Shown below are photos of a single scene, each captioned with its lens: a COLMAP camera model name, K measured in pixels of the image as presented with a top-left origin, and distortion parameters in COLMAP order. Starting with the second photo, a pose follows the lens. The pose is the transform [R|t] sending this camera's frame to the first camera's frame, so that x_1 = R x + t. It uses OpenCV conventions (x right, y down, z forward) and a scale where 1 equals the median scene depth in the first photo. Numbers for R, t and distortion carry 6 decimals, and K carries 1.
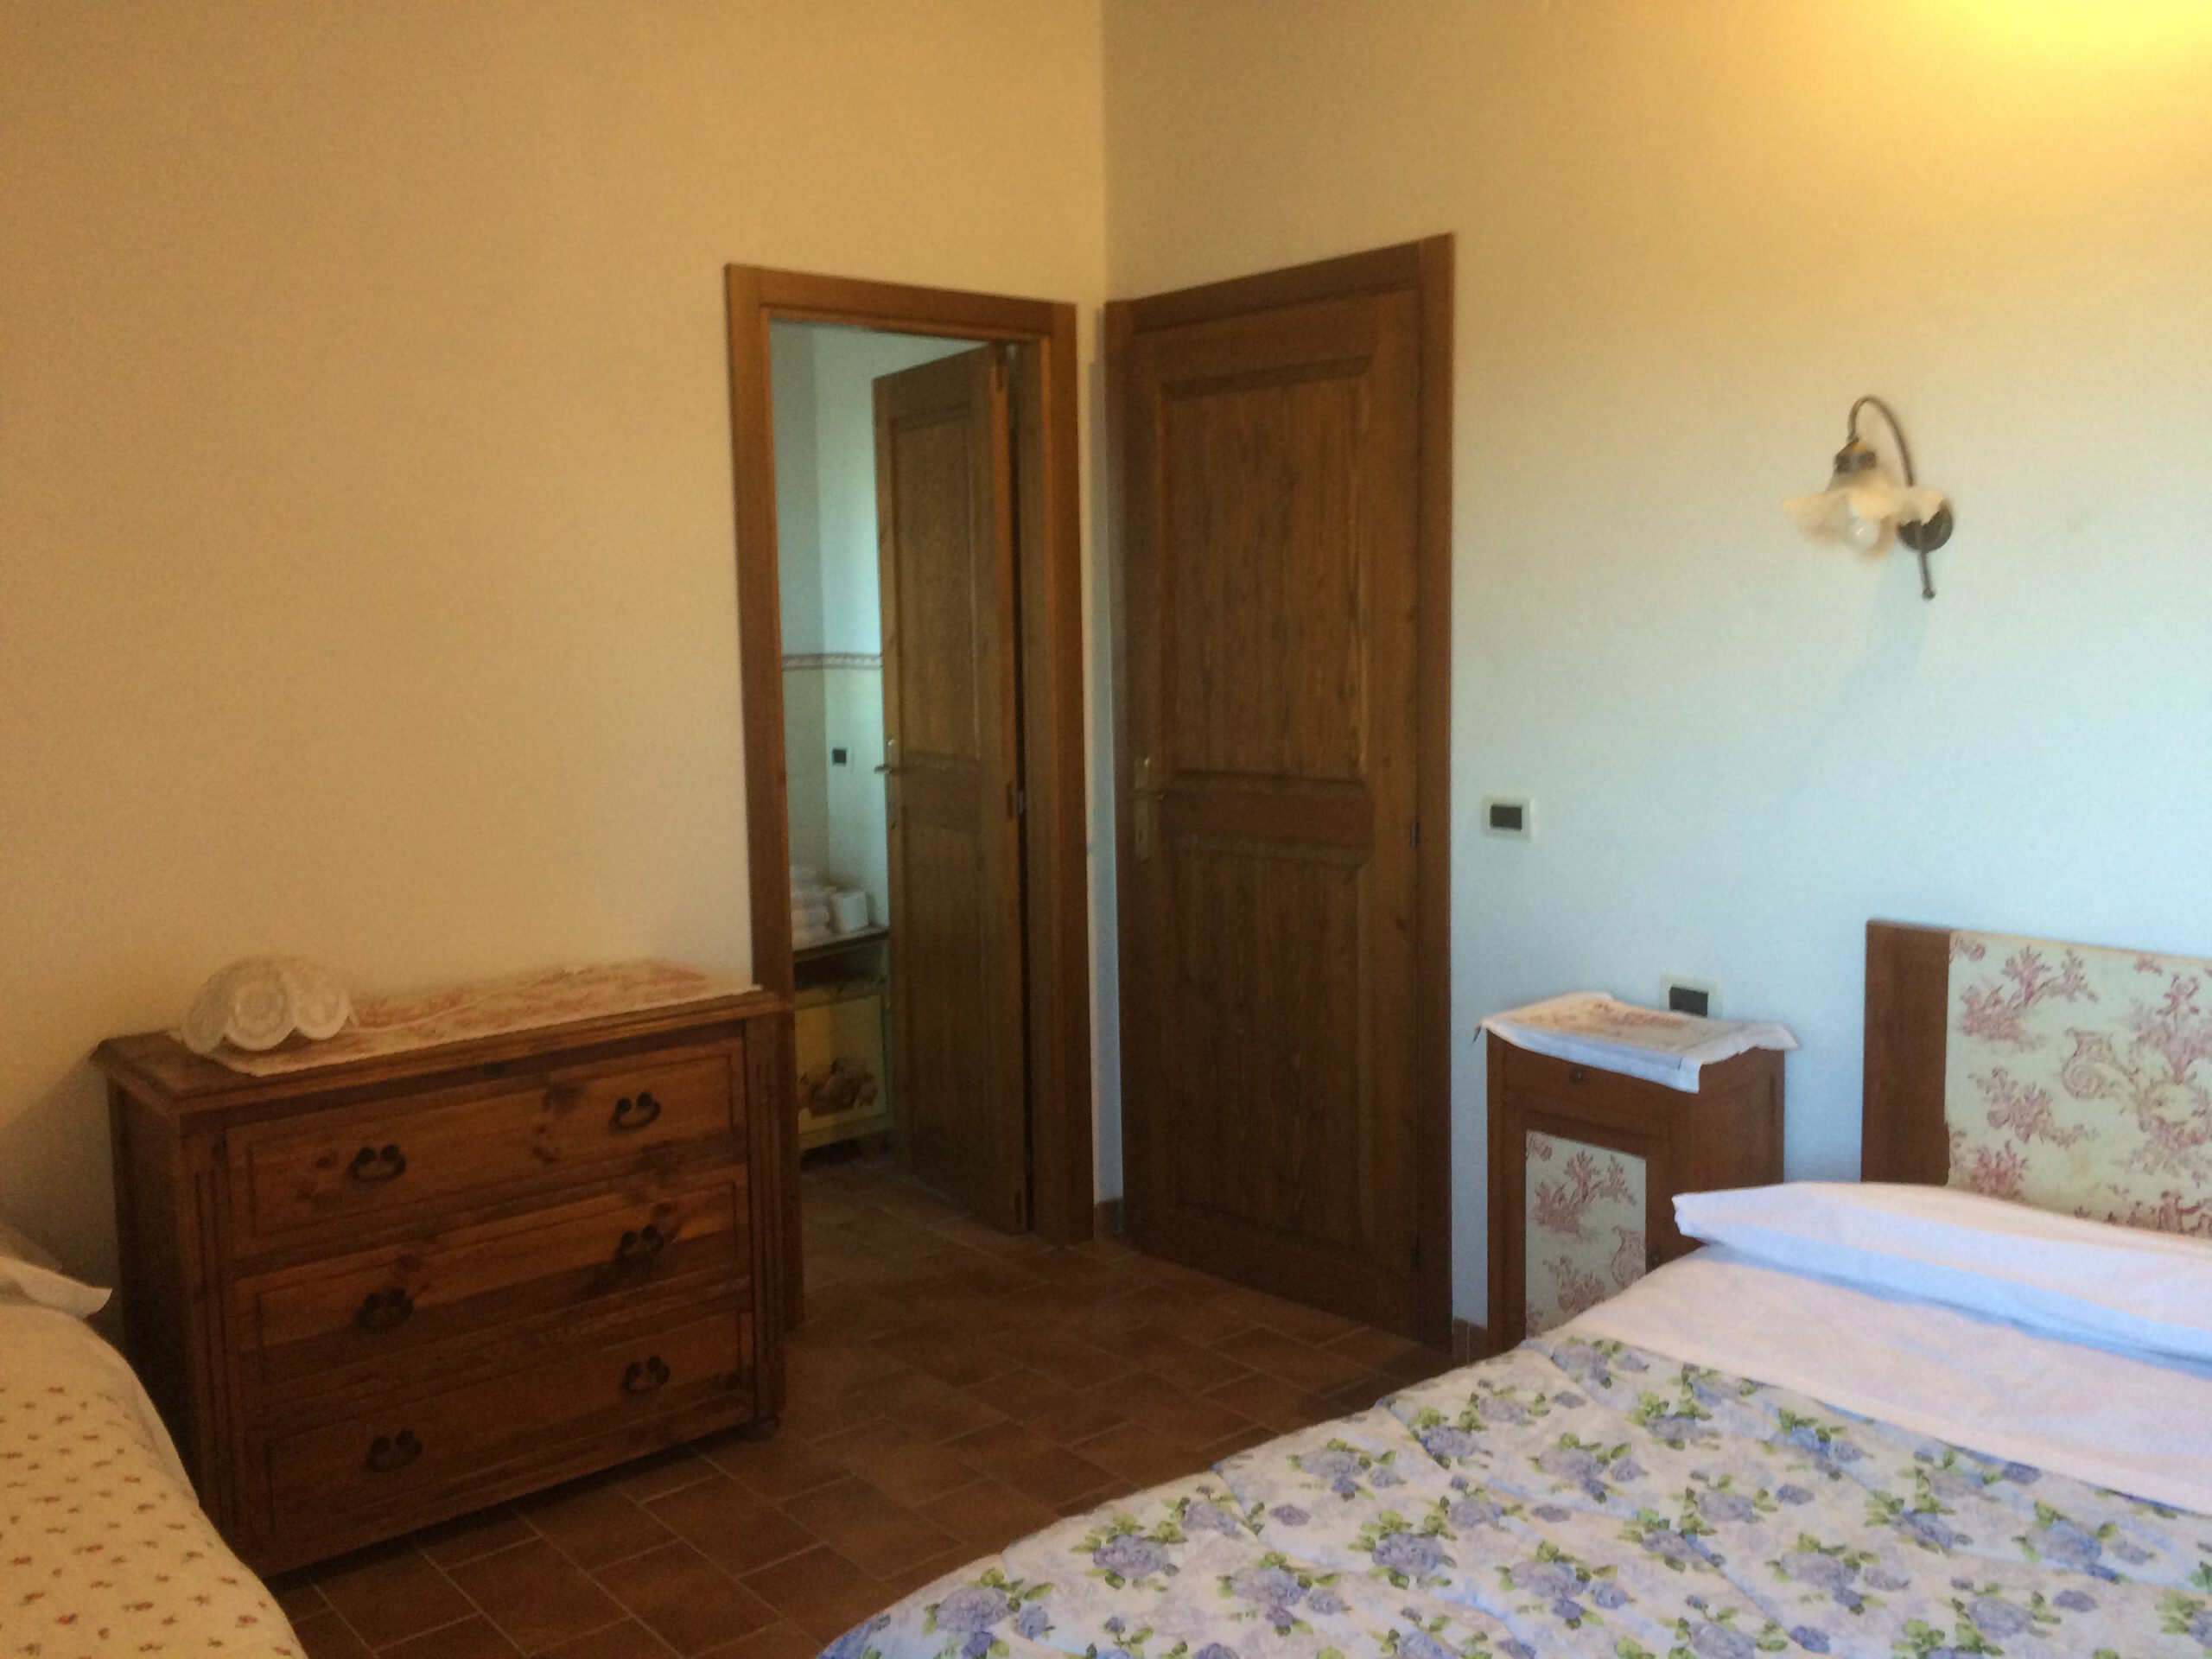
lens RADIAL K [[1884.8, 0, 1108.2], [0, 1884.8, 827.8], [0, 0, 1]] dist [0.077785, -0.100398]
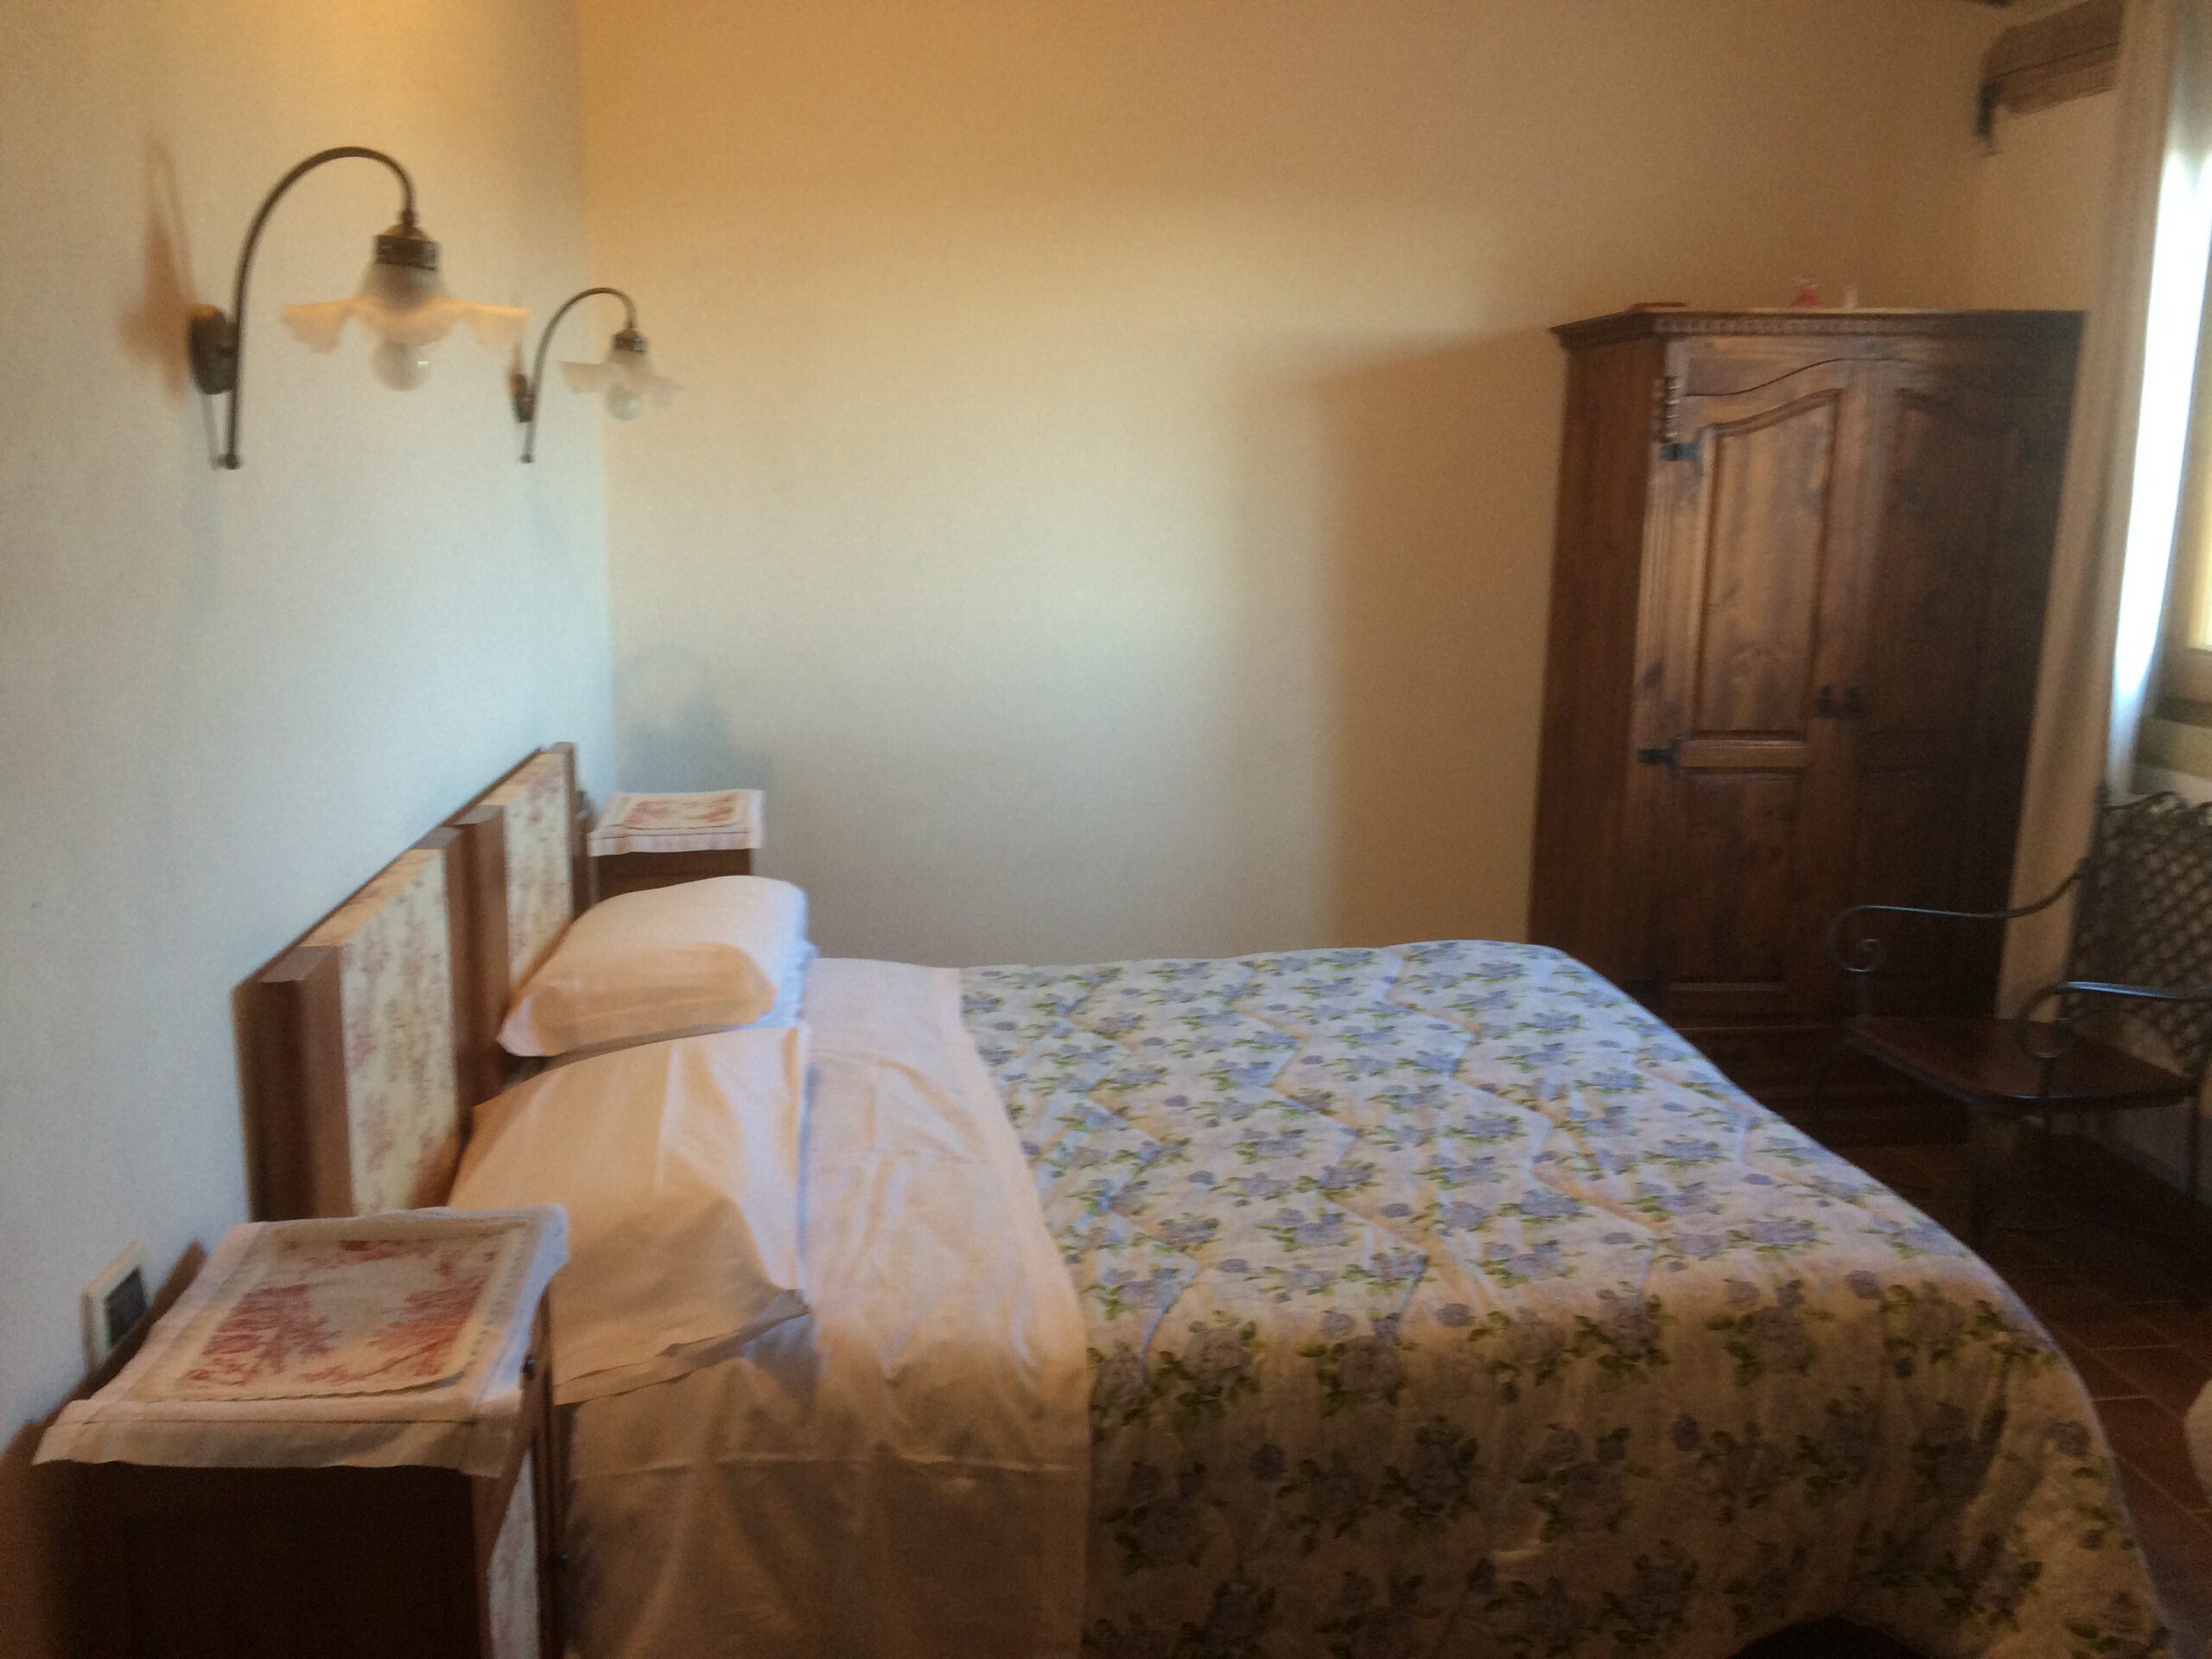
lens RADIAL K [[1884.8, 0, 1108.8], [0, 1884.8, 813.2], [0, 0, 1]] dist [0.077785, -0.100398]
pose [[-0.840868, -0.086435, 0.534293, -0.173903], [0.085088, 0.953780, 0.288208, -0.182905], [-0.534510, 0.287807, -0.794649, 1.391047]]
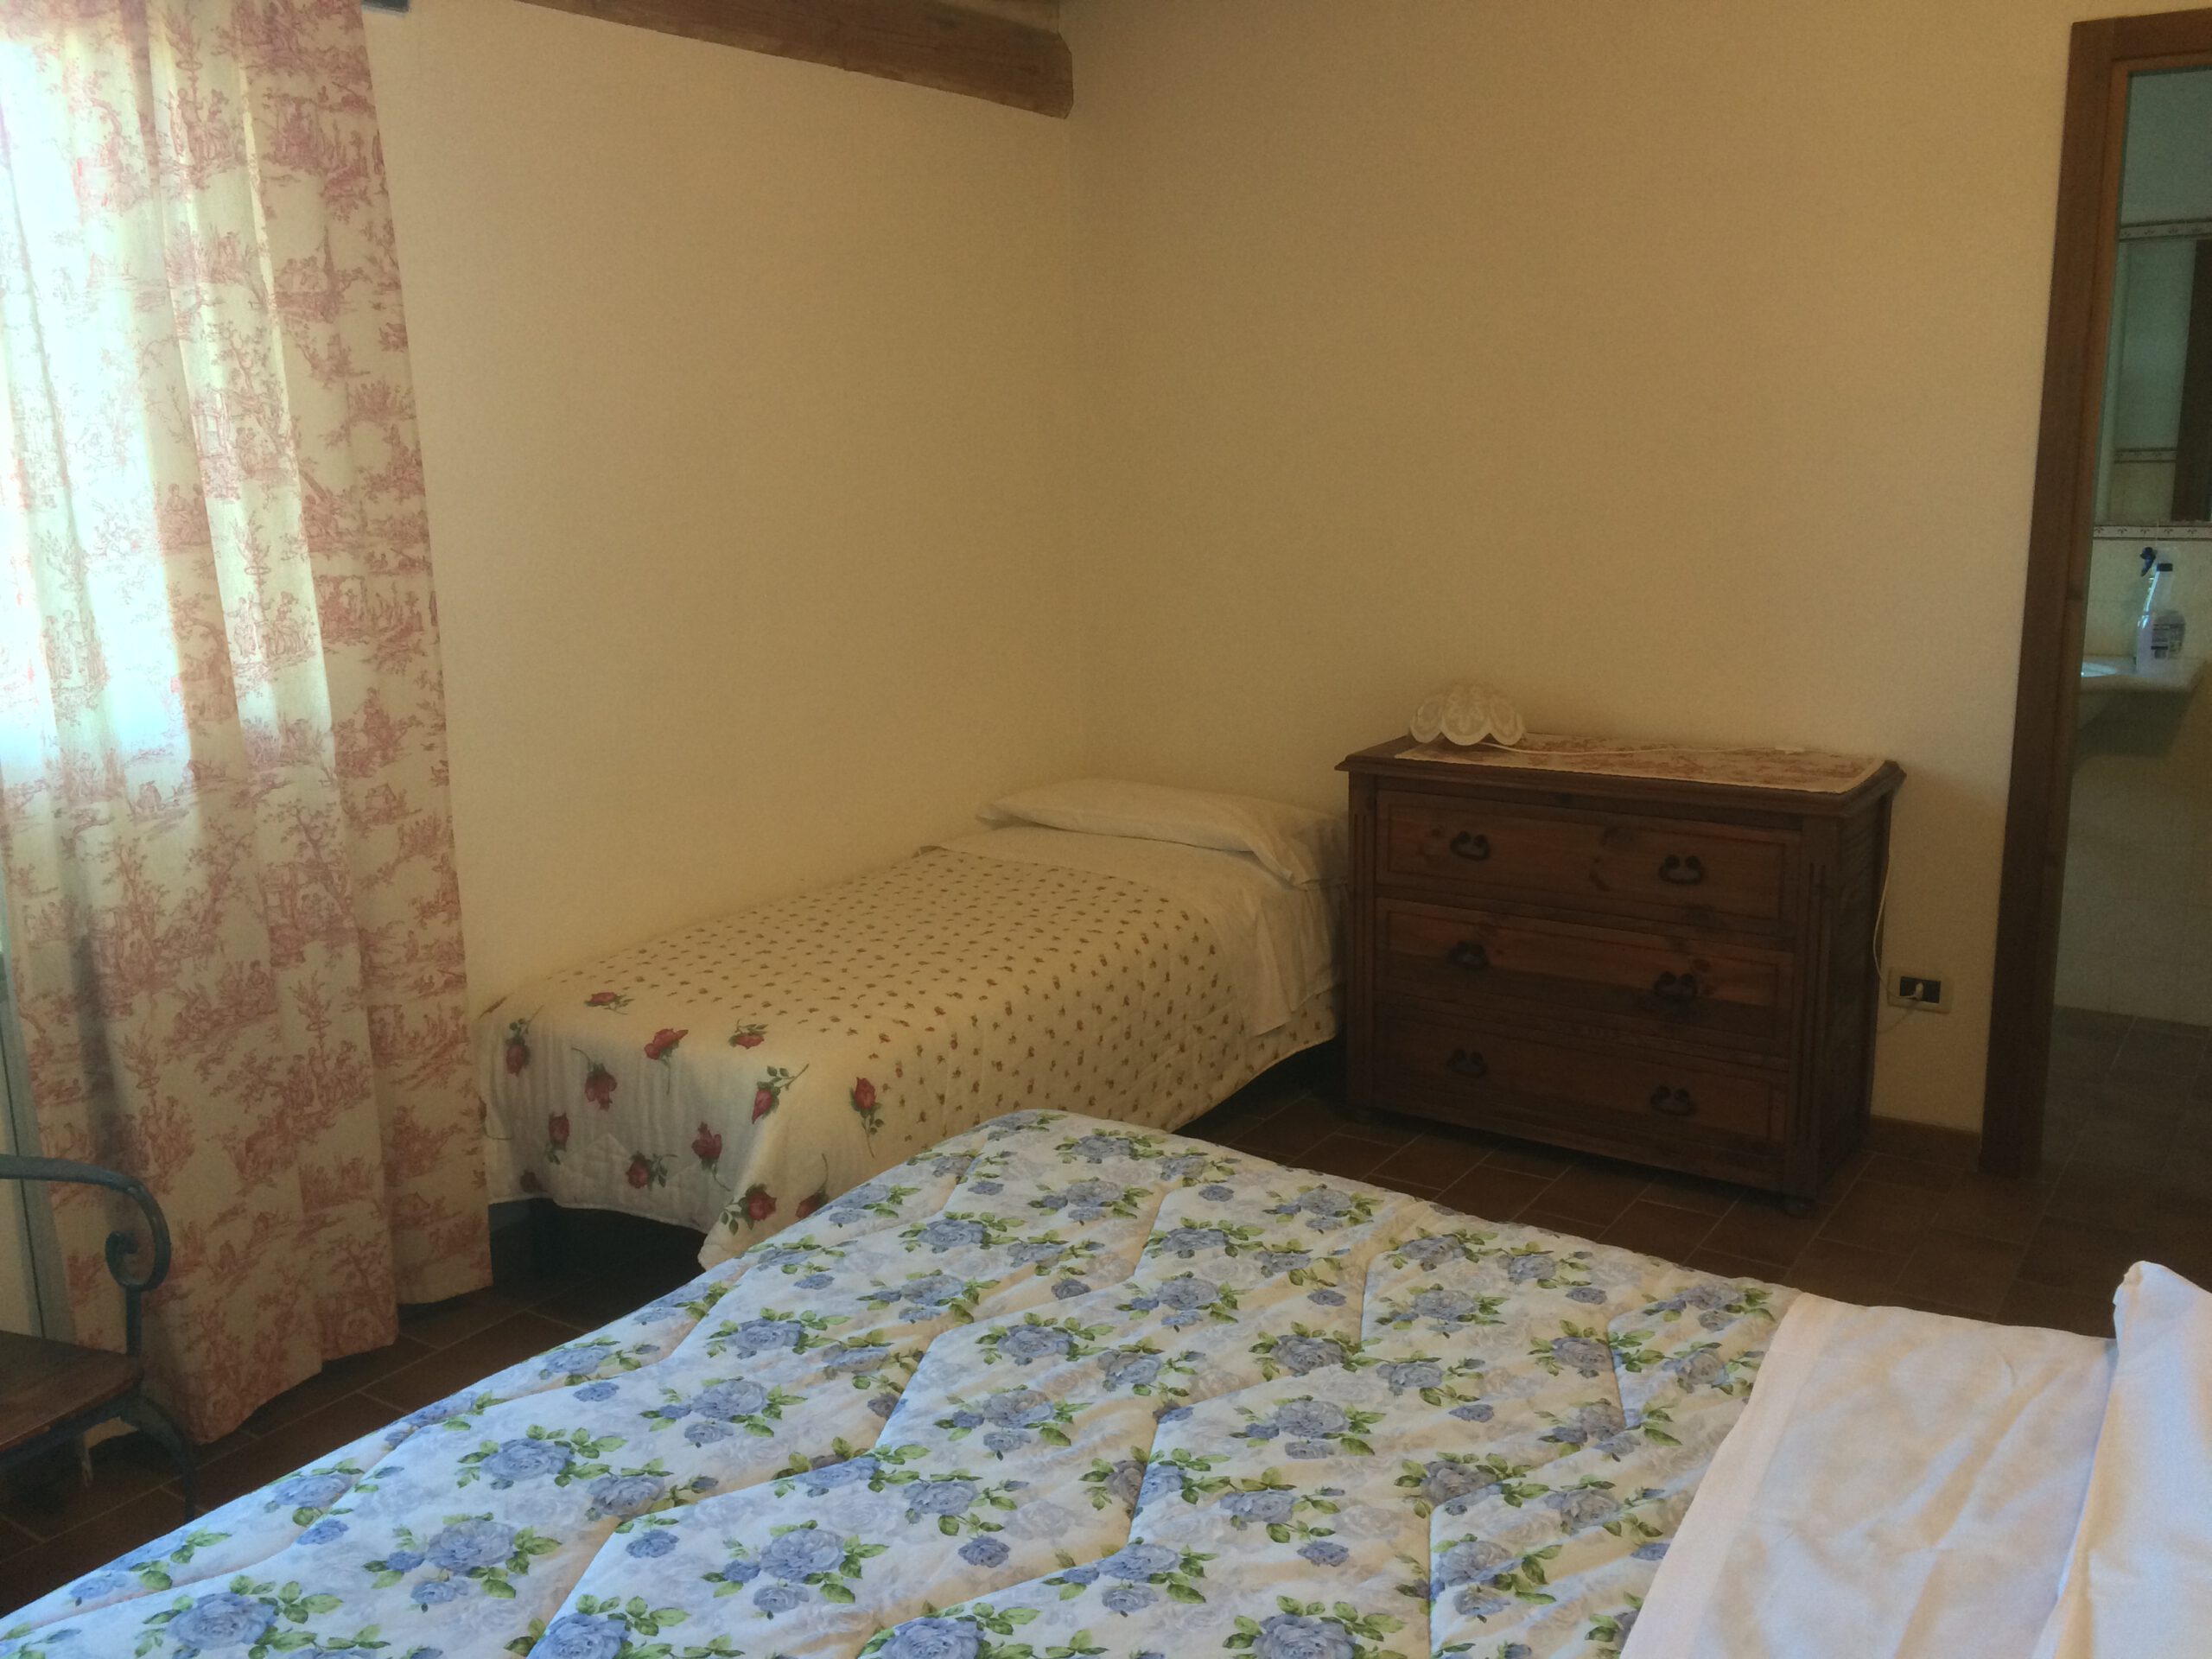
lens RADIAL K [[1884.8, 0, 1103.1], [0, 1884.8, 823.8], [0, 0, 1]] dist [0.077785, -0.100398]
pose [[0.272254, 0.208170, -0.939437, 0.787498], [-0.098291, 0.977227, 0.188058, -0.060815], [0.957192, 0.041139, 0.286516, 0.388520]]
